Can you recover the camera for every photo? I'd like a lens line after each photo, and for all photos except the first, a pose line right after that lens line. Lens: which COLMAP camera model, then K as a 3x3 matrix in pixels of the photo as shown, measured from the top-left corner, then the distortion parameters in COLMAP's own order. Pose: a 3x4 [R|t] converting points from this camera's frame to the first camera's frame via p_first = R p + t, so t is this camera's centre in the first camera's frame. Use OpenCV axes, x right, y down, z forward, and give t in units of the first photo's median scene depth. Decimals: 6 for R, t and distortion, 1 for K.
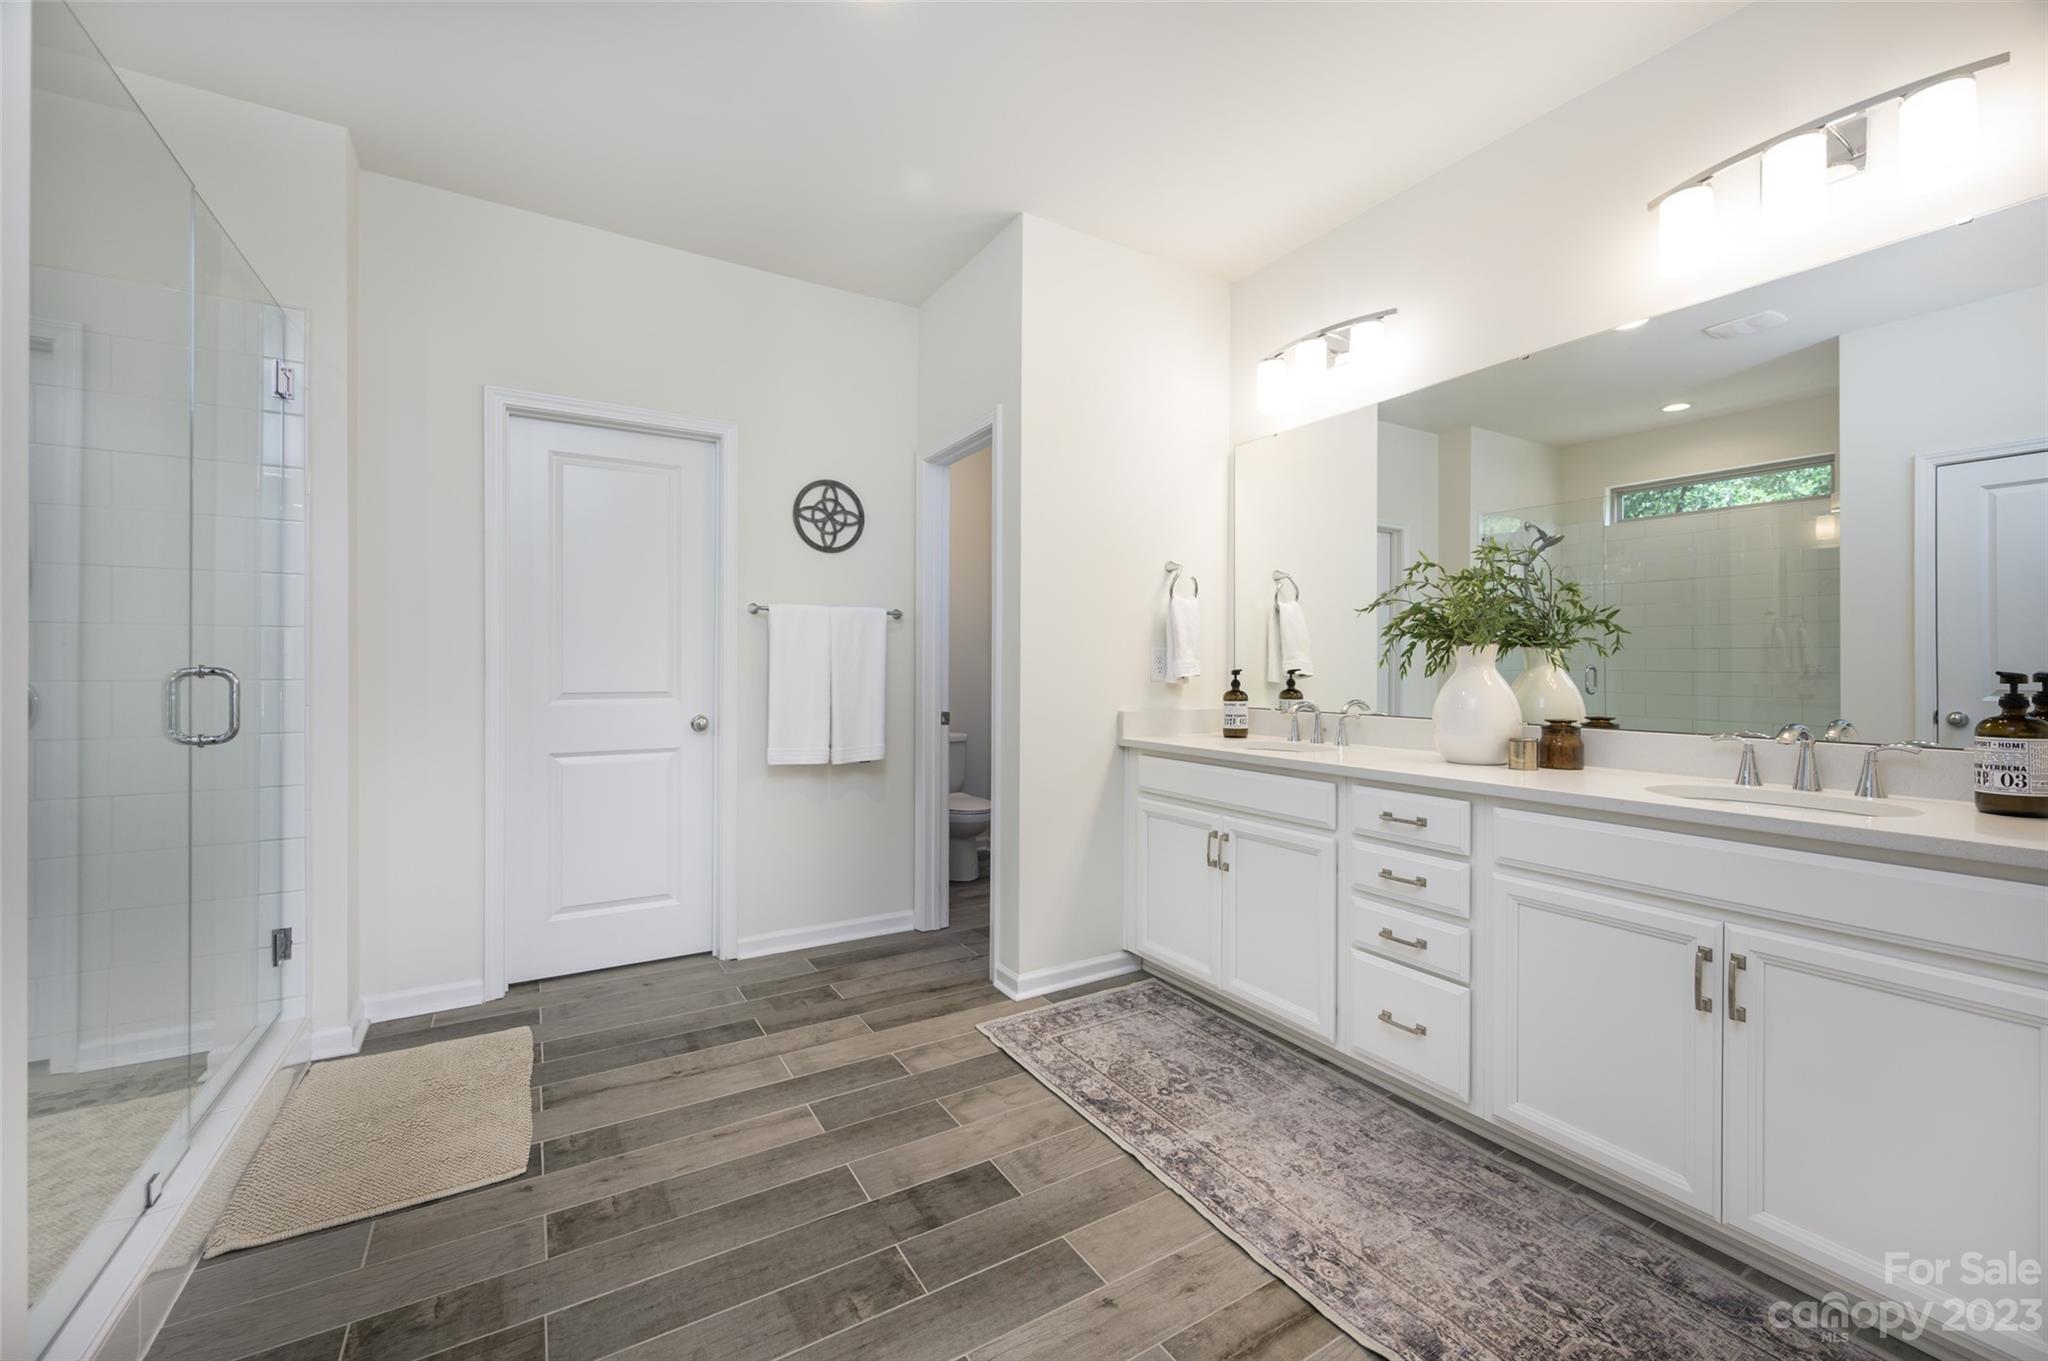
lens RADIAL K [[816.3, 0, 992.5], [0, 816.3, 667.1], [0, 0, 1]] dist [0.000928, 0.000190]
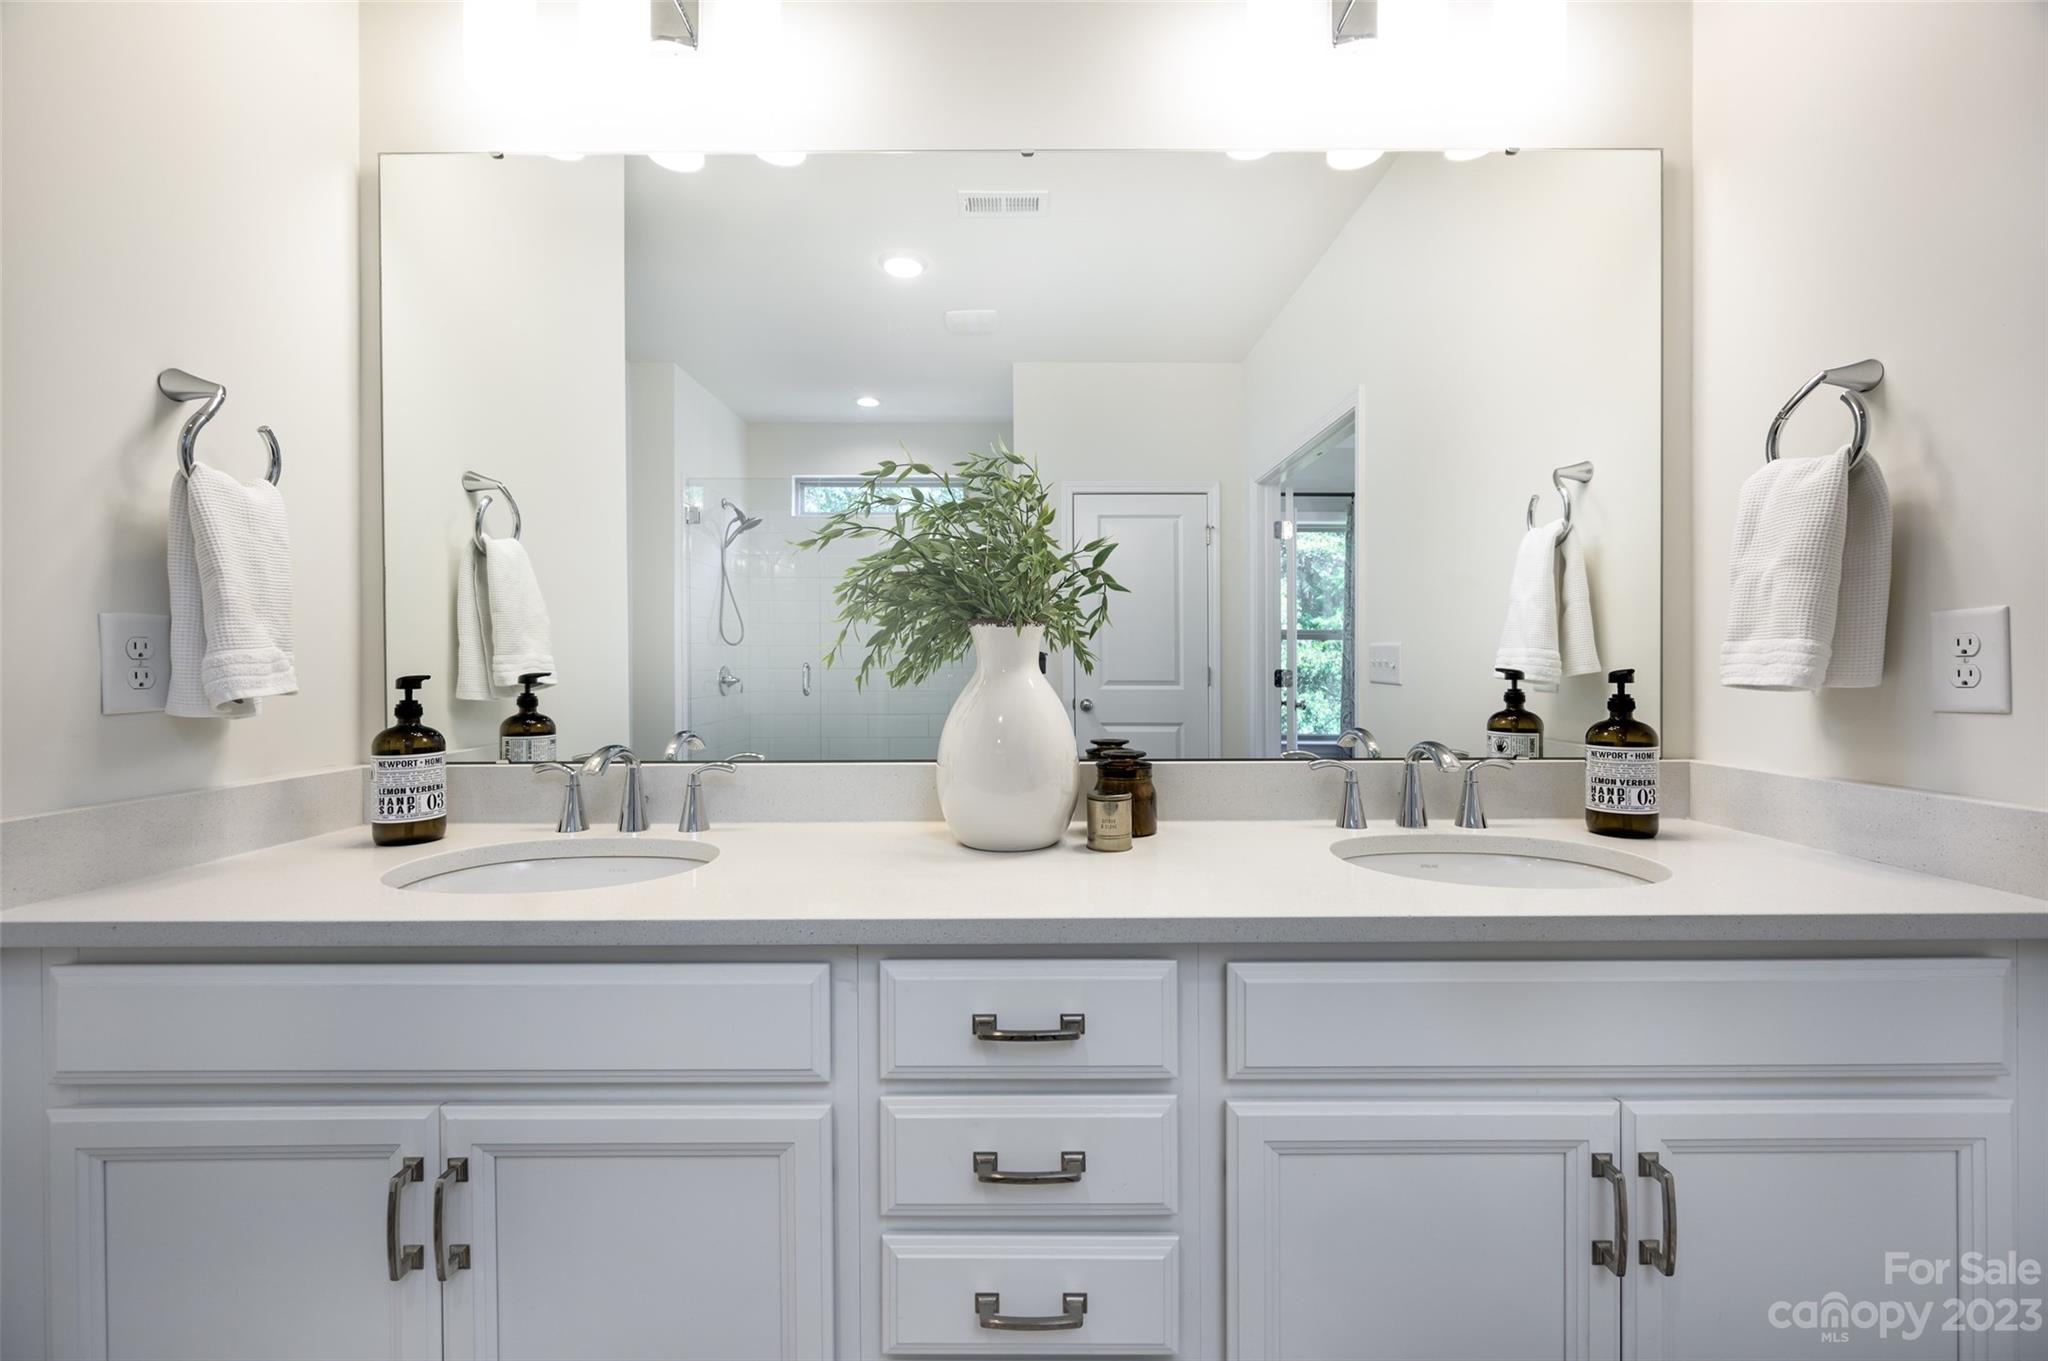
lens RADIAL K [[819.9, 0, 1028.9], [0, 819.9, 675.4], [0, 0, 1]] dist [0.000598, 0.000231]
pose [[0.483153, -0.015170, 0.875404, 0.088508], [0.005592, 0.999883, 0.014240, -0.001580], [-0.875518, -0.001985, 0.483181, 0.532467]]
